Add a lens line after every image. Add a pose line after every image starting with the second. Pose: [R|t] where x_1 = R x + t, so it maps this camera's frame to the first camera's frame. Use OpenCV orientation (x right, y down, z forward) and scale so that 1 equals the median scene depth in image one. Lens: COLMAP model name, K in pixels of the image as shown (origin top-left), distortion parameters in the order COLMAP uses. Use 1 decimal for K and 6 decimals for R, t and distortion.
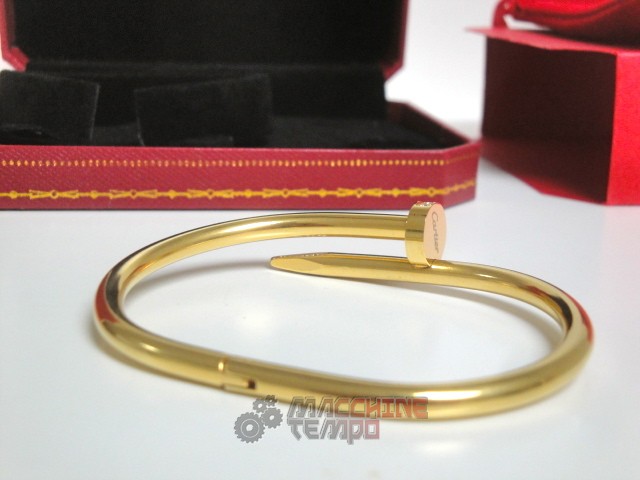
lens RADIAL K [[1004.8, 0, 320.0], [0, 1004.8, 240.0], [0, 0, 1]] dist [0.057229, 0.298682]
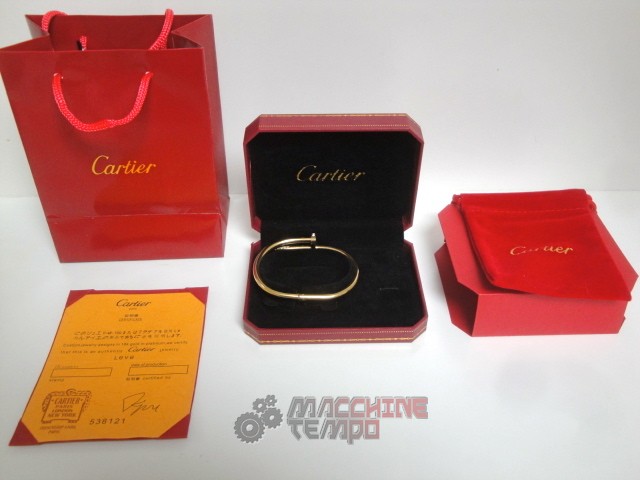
lens RADIAL K [[606.8, 0, 320.0], [0, 606.8, 240.0], [0, 0, 1]] dist [-0.141743, 0.217252]
pose [[0.992034, 0.045552, -0.117449, 0.051784], [0.002483, 0.925082, 0.379758, -0.986845], [0.125949, -0.377025, 0.917600, -0.524571]]
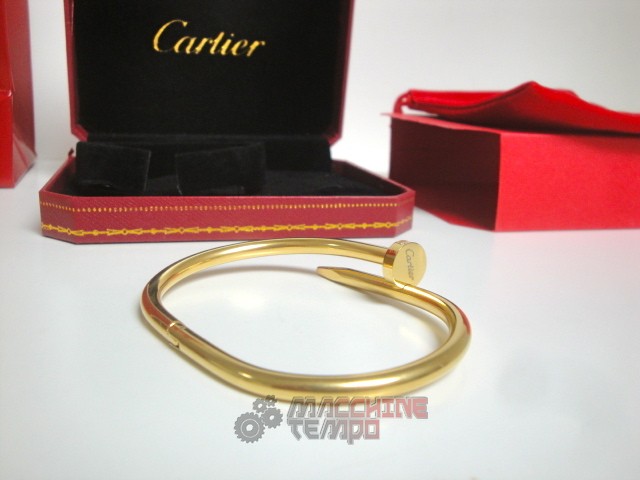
lens RADIAL K [[606.8, 0, 320.0], [0, 606.8, 240.0], [0, 0, 1]] dist [-0.141743, 0.217252]
pose [[0.990292, -0.016592, 0.138011, -0.109352], [0.016257, 0.999862, 0.003554, -0.031564], [-0.138050, -0.001276, 0.990424, 0.152556]]
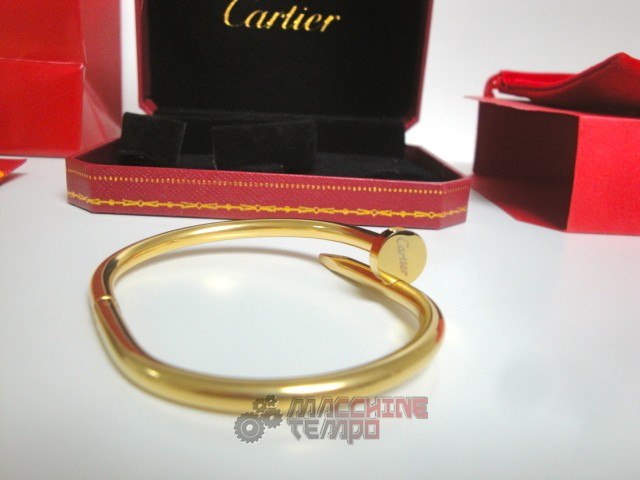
lens RADIAL K [[606.8, 0, 320.0], [0, 606.8, 240.0], [0, 0, 1]] dist [-0.141743, 0.217252]
pose [[0.995023, 0.053791, -0.083876, 0.037102], [-0.052572, 0.998478, 0.016678, -0.021987], [0.084645, -0.012186, 0.996337, 0.229607]]
